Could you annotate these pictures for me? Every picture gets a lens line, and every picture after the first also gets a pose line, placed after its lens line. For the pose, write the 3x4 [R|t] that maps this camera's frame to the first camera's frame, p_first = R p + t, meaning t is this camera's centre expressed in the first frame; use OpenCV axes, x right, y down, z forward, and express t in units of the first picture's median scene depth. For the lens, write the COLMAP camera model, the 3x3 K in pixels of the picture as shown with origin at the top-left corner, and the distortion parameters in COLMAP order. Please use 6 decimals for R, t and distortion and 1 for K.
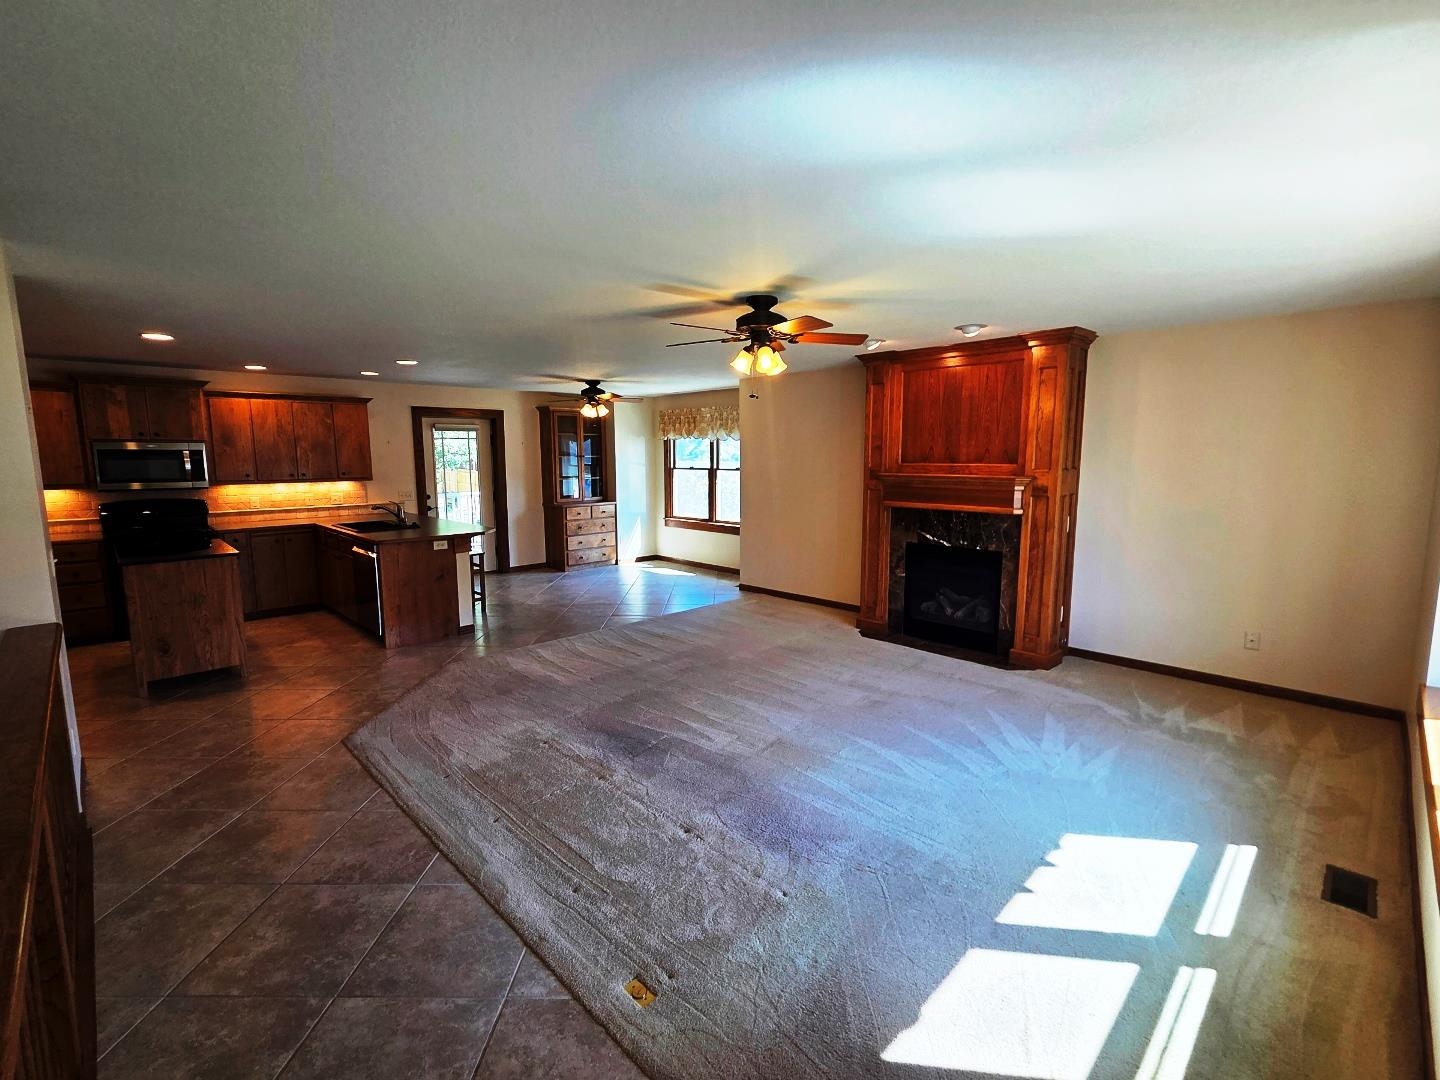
lens RADIAL K [[643.6, 0, 711.7], [0, 643.6, 532.7], [0, 0, 1]] dist [0.000949, 0.000391]
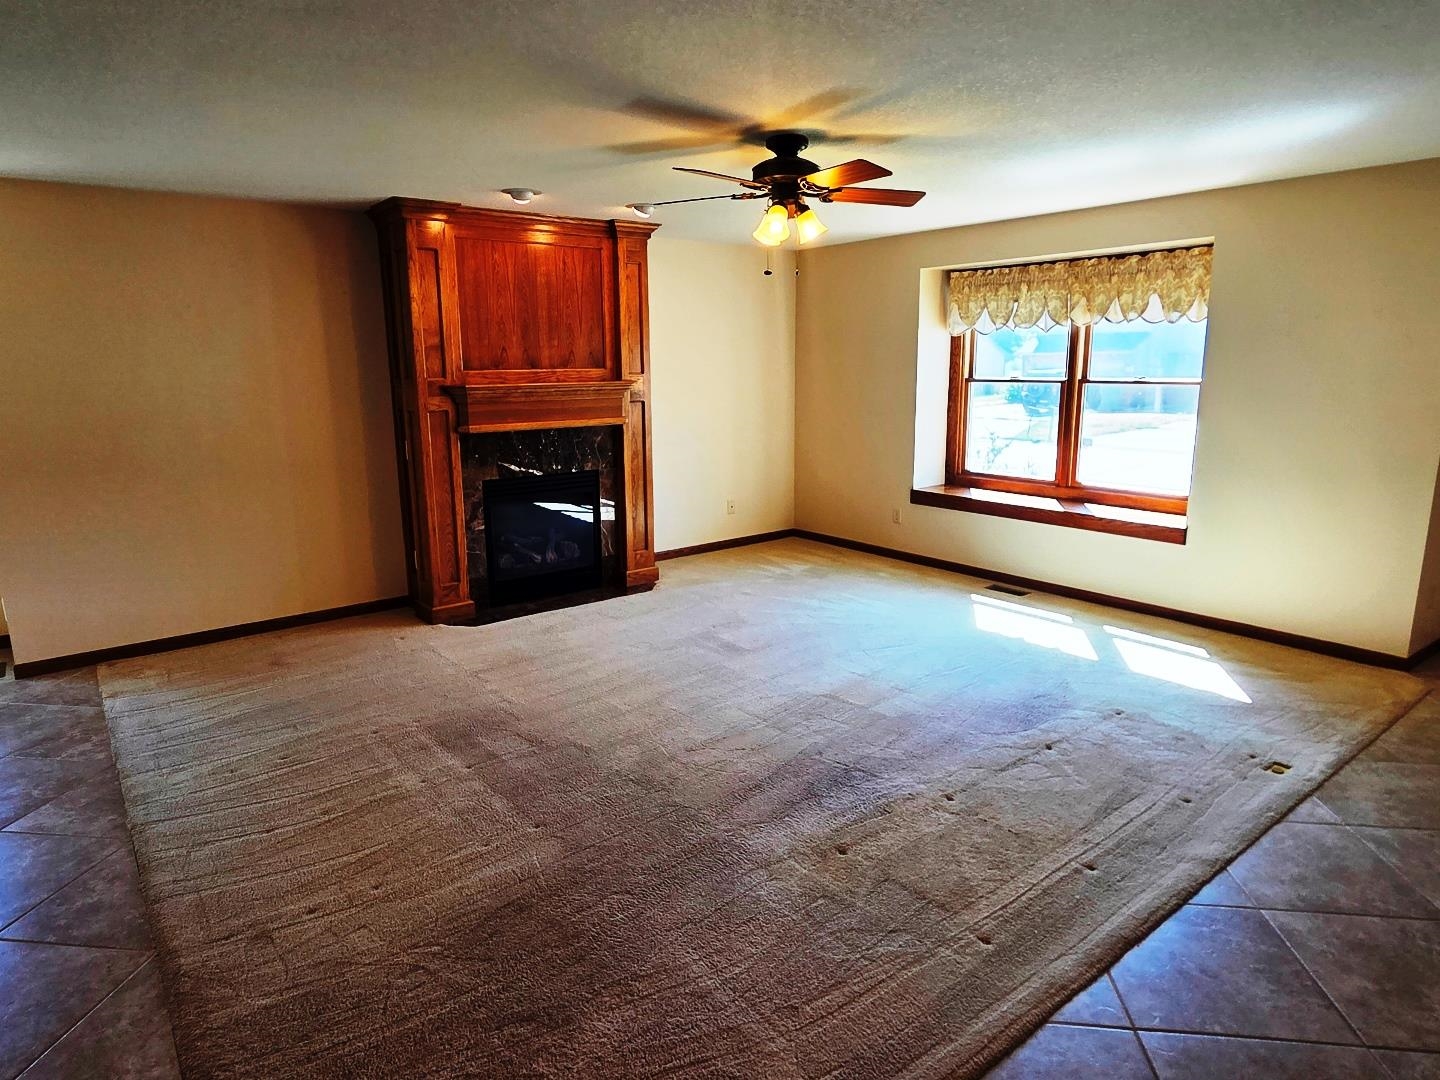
lens RADIAL K [[857.8, 0, 716.1], [0, 857.8, 535.4], [0, 0, 1]] dist [0.006697, -0.000516]
pose [[0.107253, -0.198151, 0.974286, -0.482748], [0.129558, 0.974368, 0.183905, -0.054104], [-0.985754, 0.106502, 0.130176, 0.487722]]
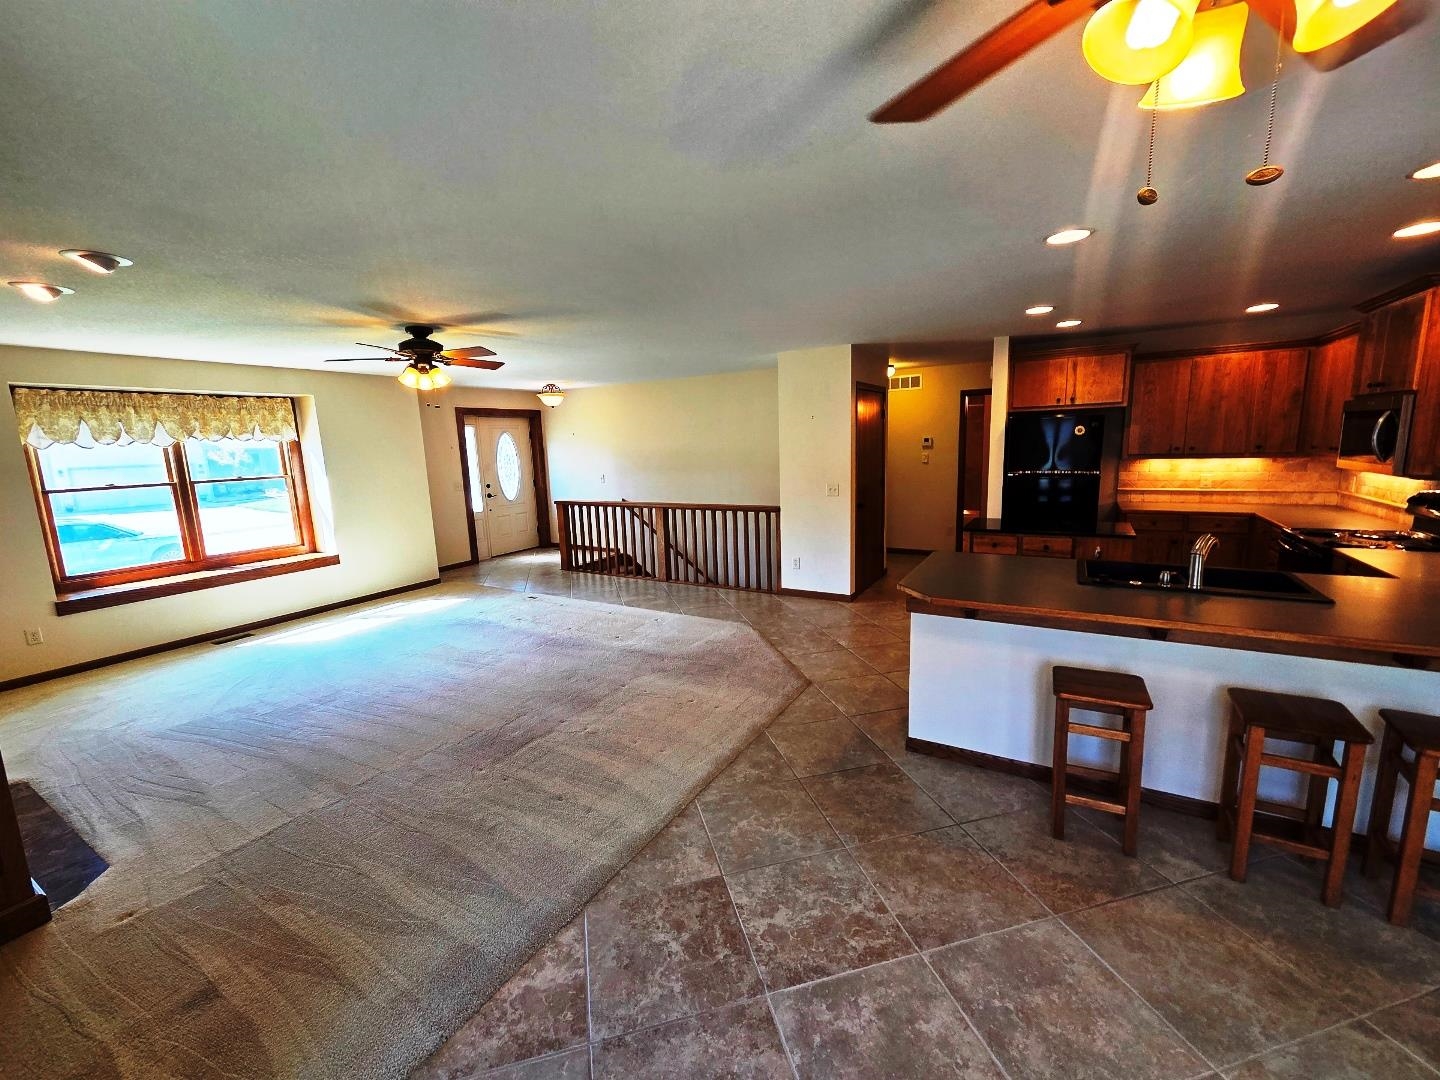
lens RADIAL K [[580.9, 0, 708.6], [0, 580.9, 544.2], [0, 0, 1]] dist [-0.016675, 0.000075]
pose [[-0.966836, 0.078485, -0.243039, -0.076750], [0.005961, 0.958287, 0.285745, -0.133235], [0.255328, 0.274819, -0.926975, 1.118542]]
